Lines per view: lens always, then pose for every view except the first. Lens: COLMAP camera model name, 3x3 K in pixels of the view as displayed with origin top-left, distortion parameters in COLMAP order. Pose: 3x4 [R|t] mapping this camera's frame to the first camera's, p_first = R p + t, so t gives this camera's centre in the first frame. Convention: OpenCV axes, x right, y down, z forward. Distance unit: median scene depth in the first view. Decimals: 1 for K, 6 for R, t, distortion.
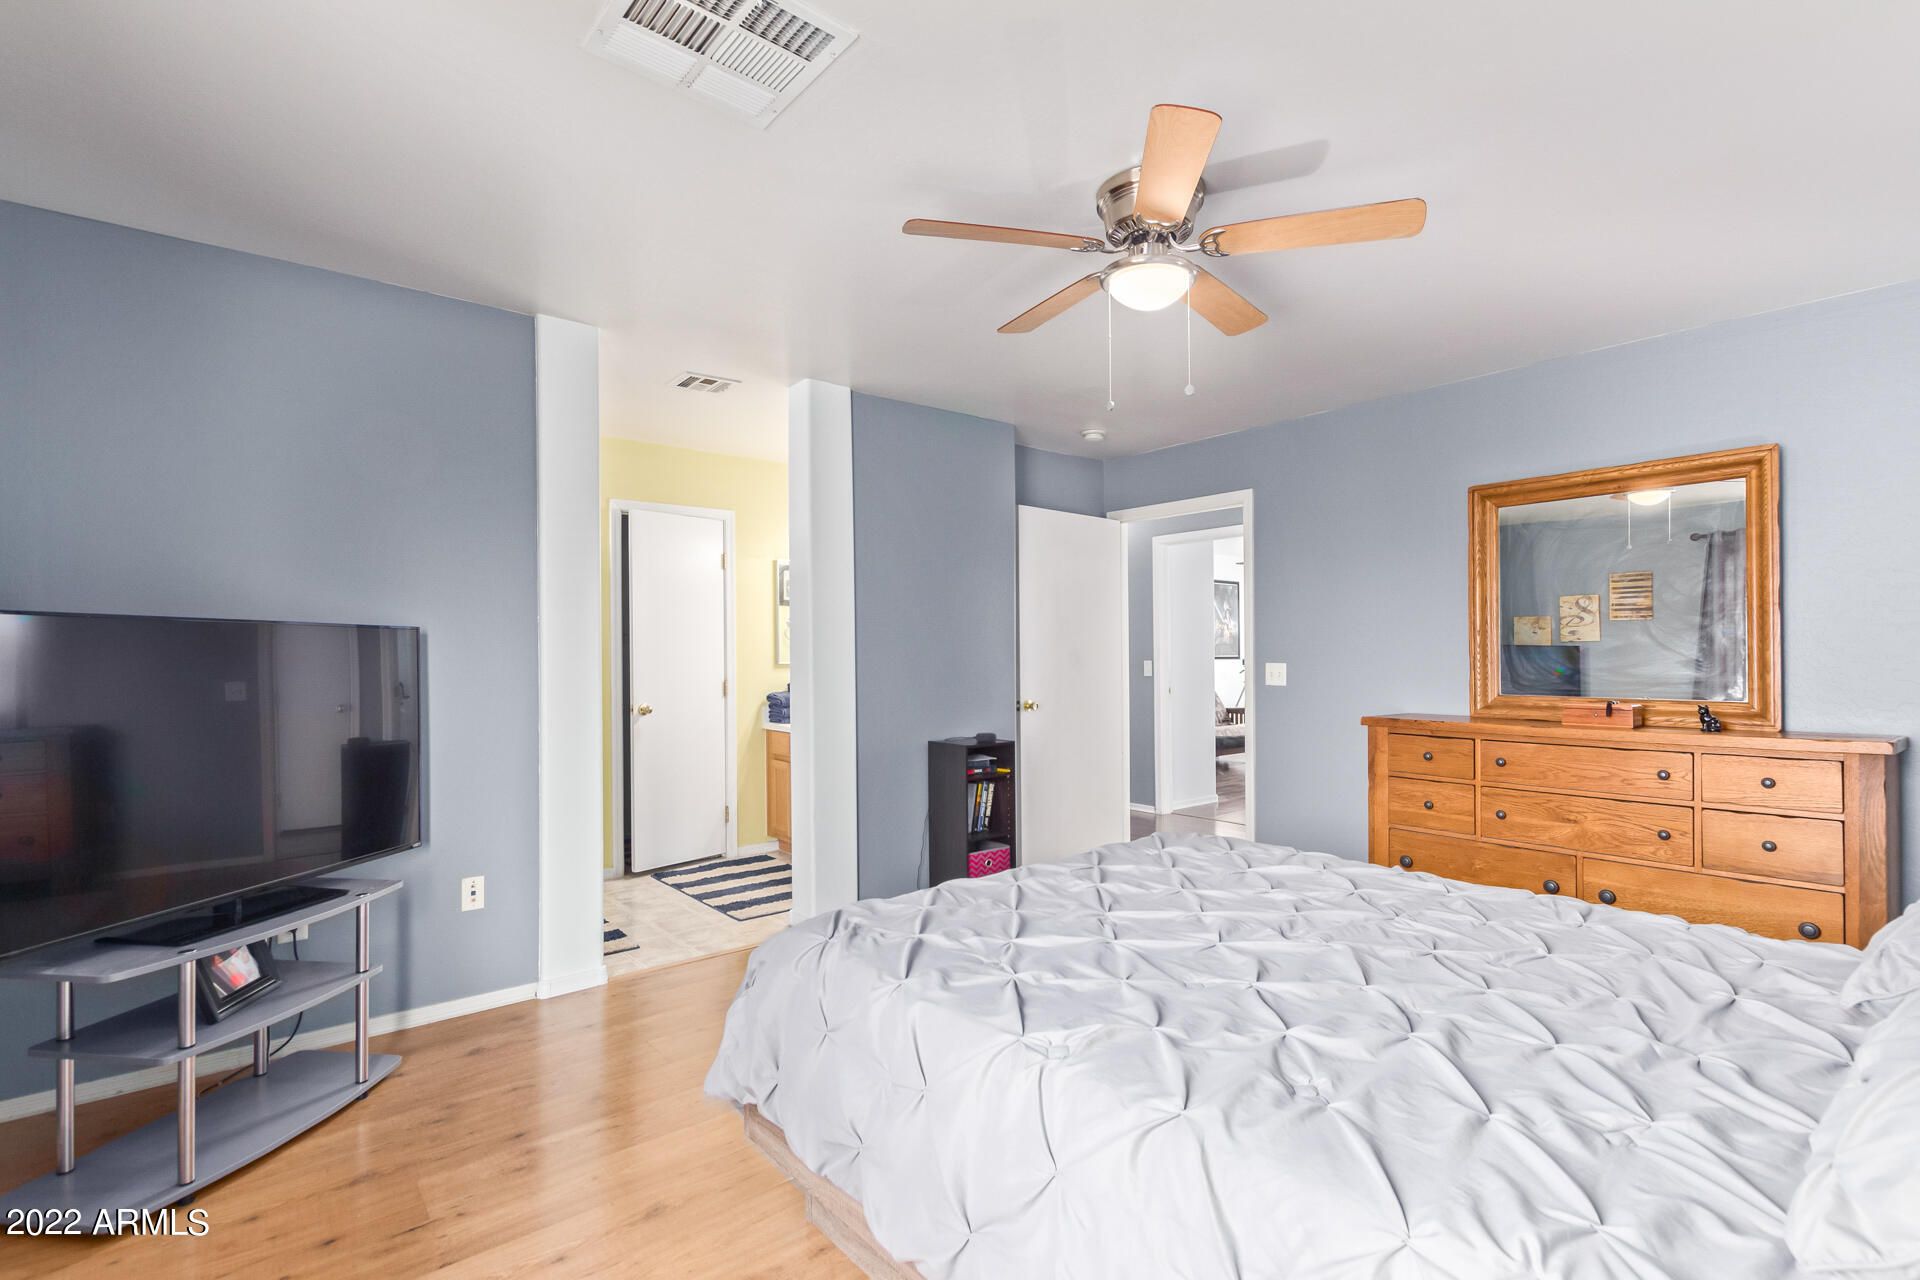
lens RADIAL K [[884.9, 0, 967.1], [0, 884.9, 650.8], [0, 0, 1]] dist [-0.006310, -0.001419]
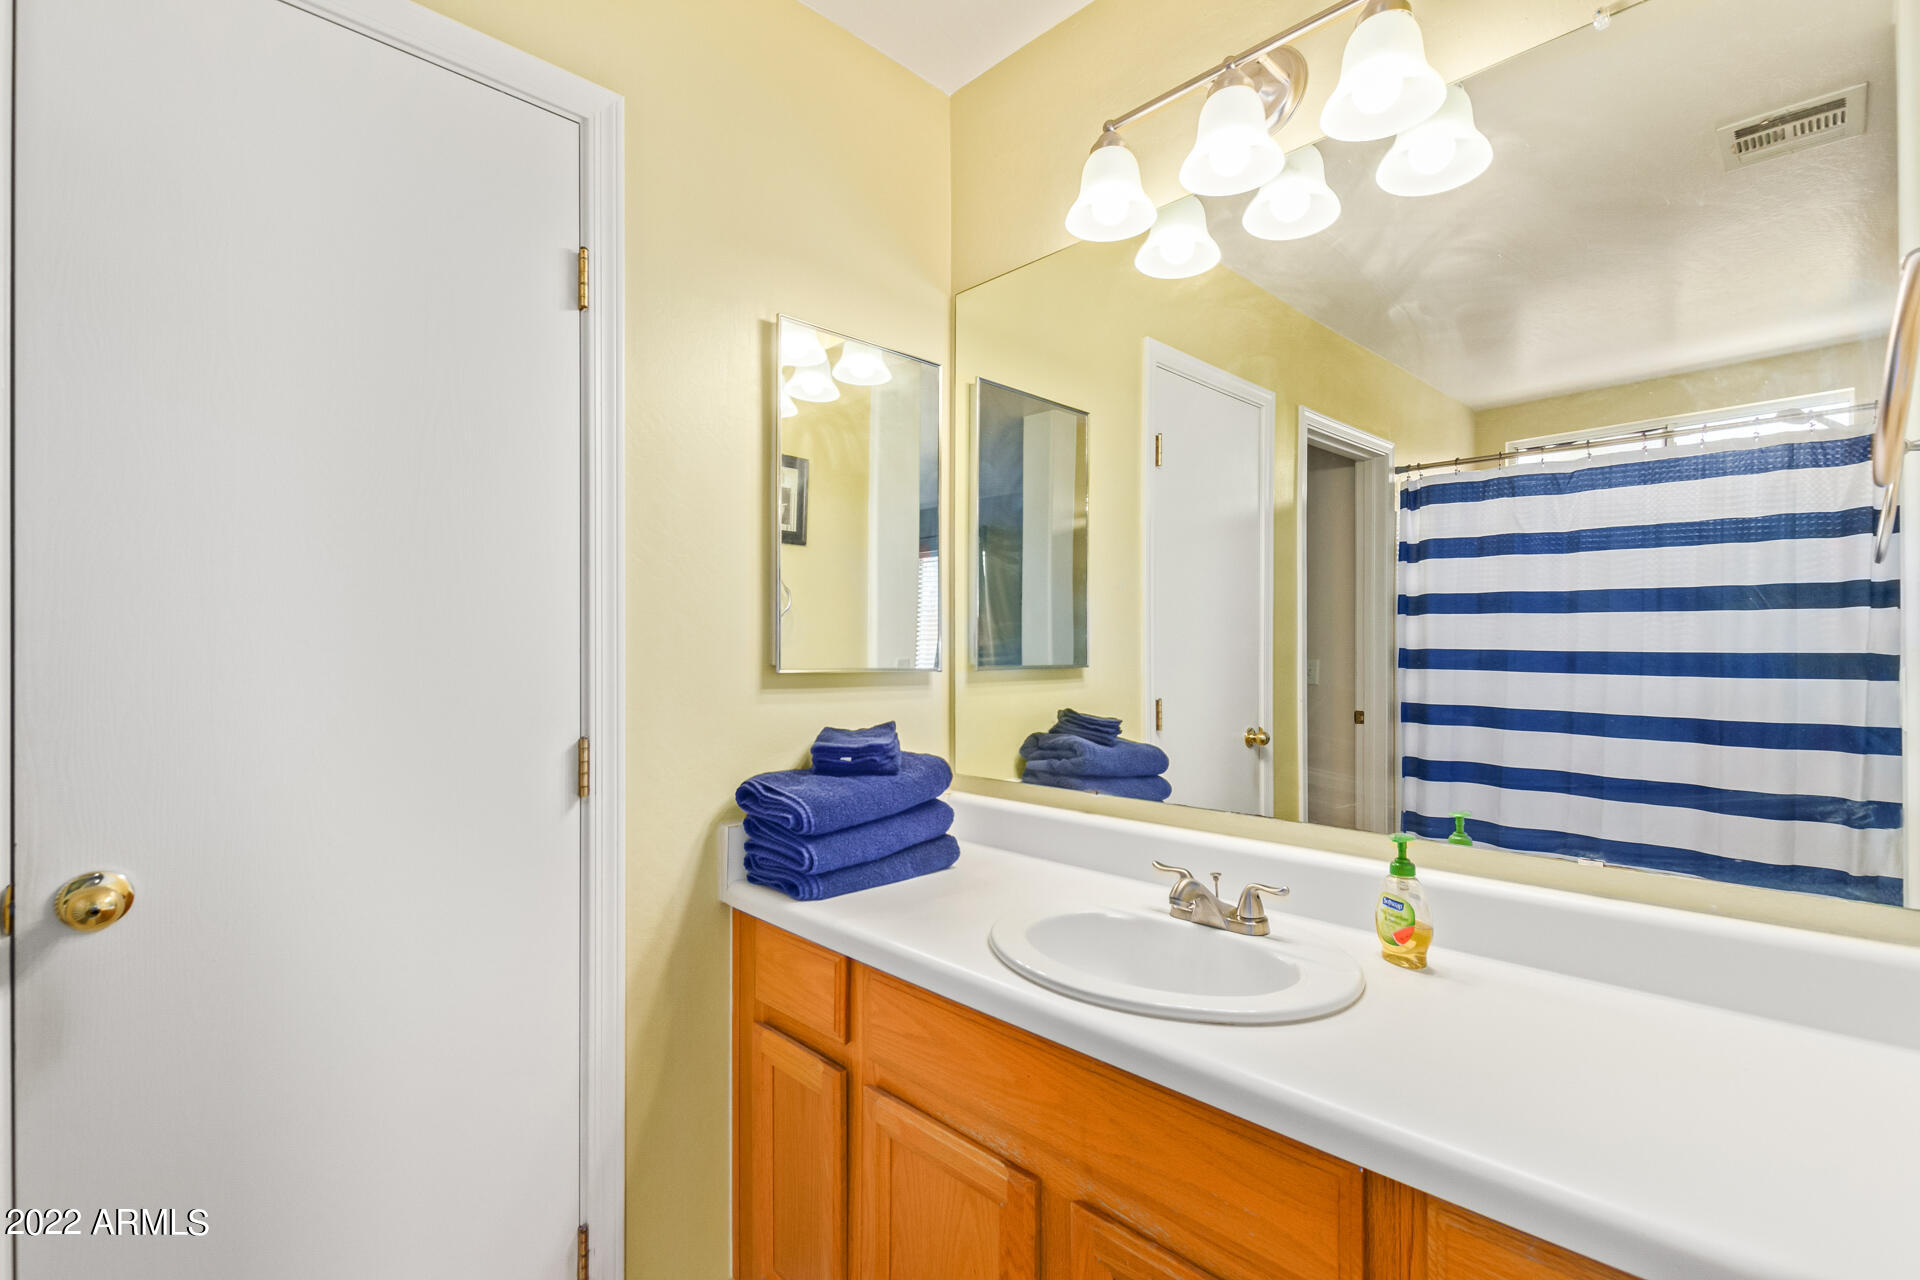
lens RADIAL K [[884.9, 0, 955.5], [0, 884.9, 631.9], [0, 0, 1]] dist [-0.006310, -0.001419]
pose [[0.995922, 0.010054, 0.089651, -0.184923], [-0.010732, 0.999917, 0.007081, -0.000498], [-0.089573, -0.008015, 0.995948, 0.723691]]
